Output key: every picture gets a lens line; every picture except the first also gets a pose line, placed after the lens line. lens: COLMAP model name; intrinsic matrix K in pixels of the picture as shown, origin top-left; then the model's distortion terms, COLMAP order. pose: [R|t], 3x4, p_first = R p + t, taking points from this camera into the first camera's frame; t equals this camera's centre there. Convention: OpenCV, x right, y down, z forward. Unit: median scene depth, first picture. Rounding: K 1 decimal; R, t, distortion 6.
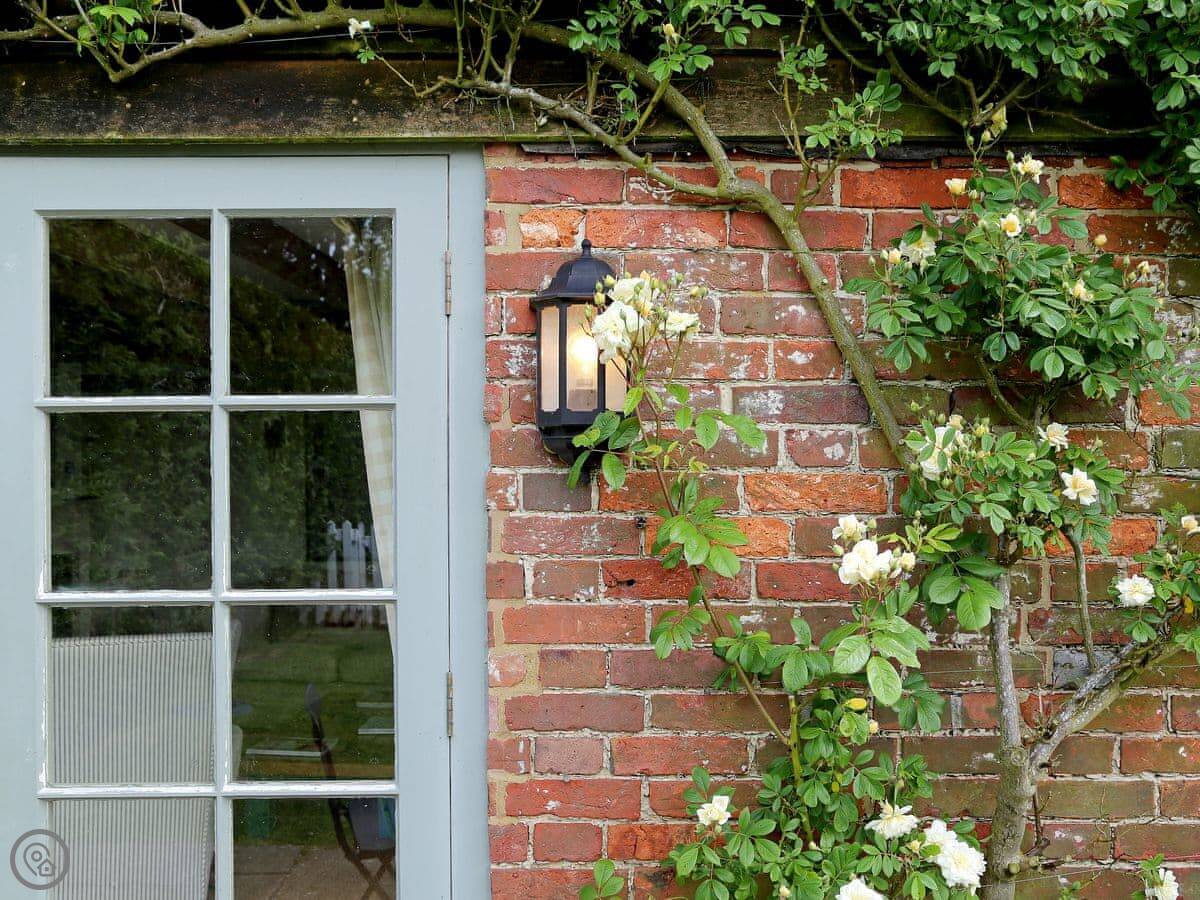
lens RADIAL K [[1173.1, 0, 600.0], [0, 1173.1, 482.4], [0, 0, 1]] dist [-0.044486, 0.021878]
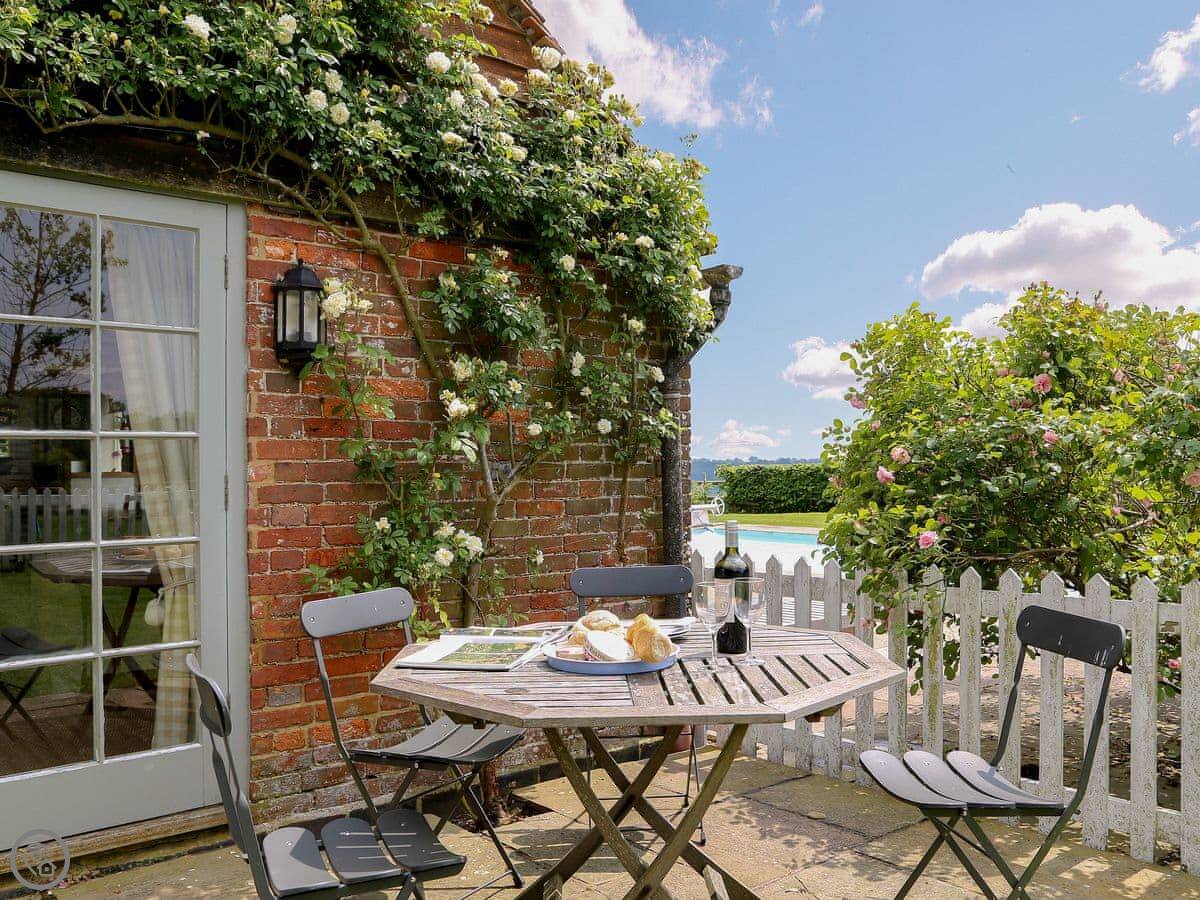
lens RADIAL K [[995.9, 0, 600.0], [0, 995.9, 450.0], [0, 0, 1]] dist [-0.000071, 0.003334]
pose [[0.772227, 0.000001, 0.635347, -0.695849], [0.006030, 0.999955, -0.007331, 0.138038], [-0.635319, 0.009492, 0.772192, -0.646241]]
